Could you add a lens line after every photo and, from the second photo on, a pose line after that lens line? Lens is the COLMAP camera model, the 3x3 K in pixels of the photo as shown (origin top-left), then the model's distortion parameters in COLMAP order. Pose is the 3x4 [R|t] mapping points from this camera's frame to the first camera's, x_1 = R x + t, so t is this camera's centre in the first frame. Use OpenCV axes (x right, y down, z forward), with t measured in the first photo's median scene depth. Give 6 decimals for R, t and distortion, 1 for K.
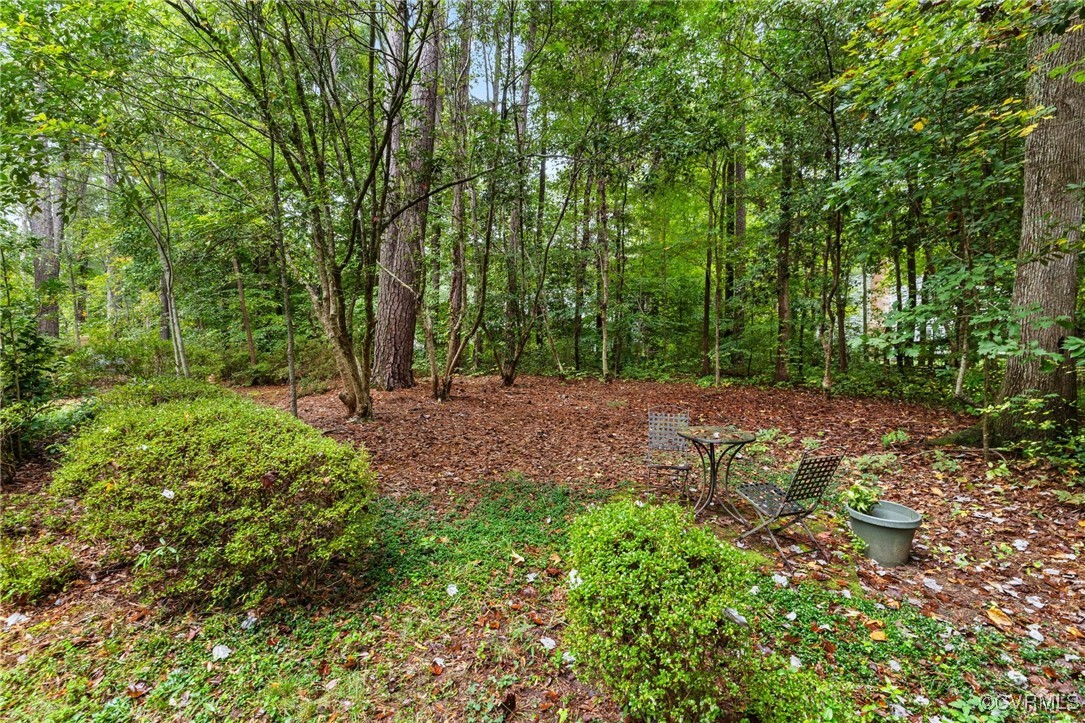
lens RADIAL K [[479.9, 0, 538.8], [0, 479.9, 355.5], [0, 0, 1]] dist [-0.001446, 0.000154]
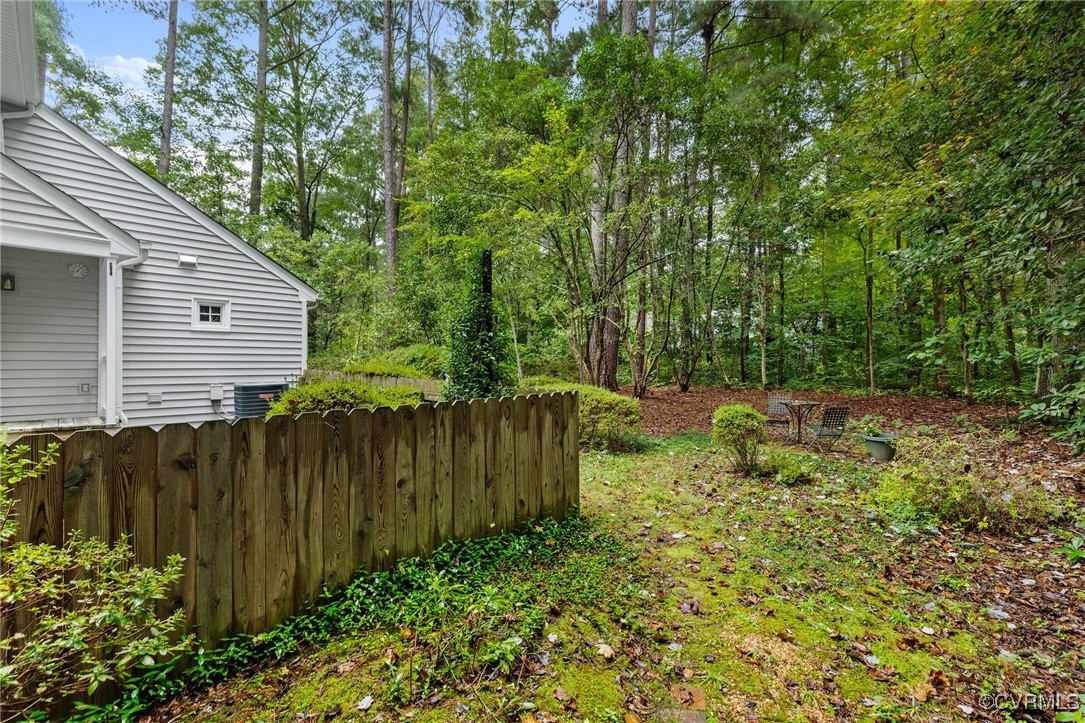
lens RADIAL K [[479.9, 0, 538.8], [0, 479.9, 355.5], [0, 0, 1]] dist [-0.001446, 0.000154]
pose [[0.941221, -0.016124, -0.337407, 0.007097], [0.002110, 0.999121, -0.041860, 0.015138], [0.337786, 0.038688, 0.940428, -0.388682]]
